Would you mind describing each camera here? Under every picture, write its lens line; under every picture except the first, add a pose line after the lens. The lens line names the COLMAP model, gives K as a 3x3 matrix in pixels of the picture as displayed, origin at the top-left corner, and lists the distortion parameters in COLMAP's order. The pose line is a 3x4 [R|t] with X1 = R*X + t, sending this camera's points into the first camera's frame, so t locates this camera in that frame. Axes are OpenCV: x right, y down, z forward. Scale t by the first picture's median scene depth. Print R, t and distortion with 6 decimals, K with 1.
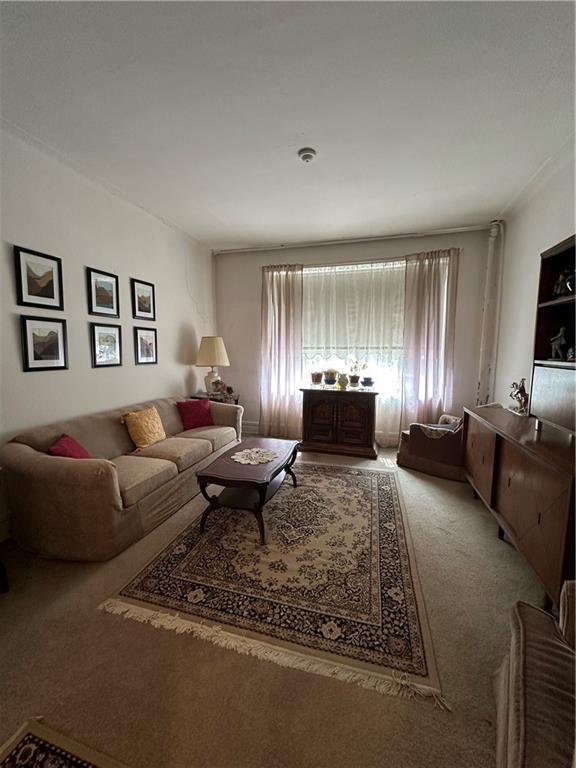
lens RADIAL K [[307.9, 0, 287.1], [0, 307.9, 379.1], [0, 0, 1]] dist [0.000465, -0.000019]
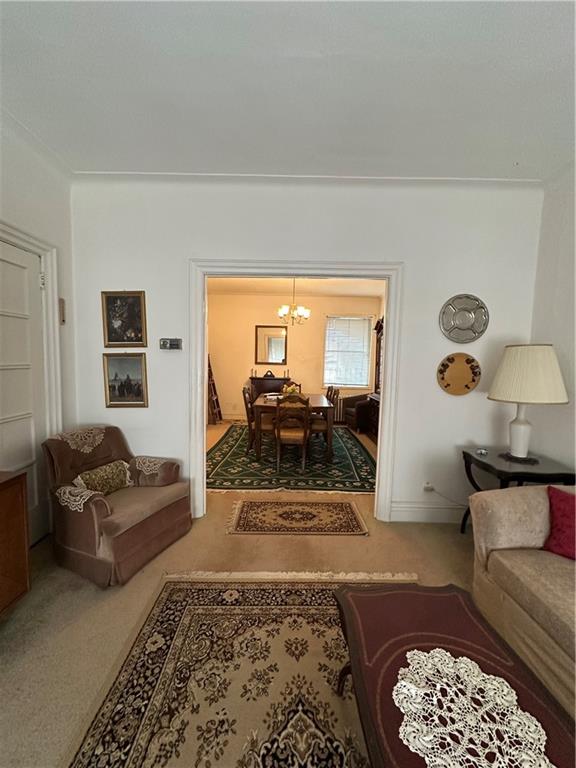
lens RADIAL K [[307.9, 0, 287.2], [0, 307.9, 384.1], [0, 0, 1]] dist [0.000465, -0.000019]
pose [[-0.957434, -0.004303, -0.288621, 0.241602], [-0.055217, 0.984154, 0.168497, -0.193369], [0.283322, 0.177262, -0.942500, 1.750012]]
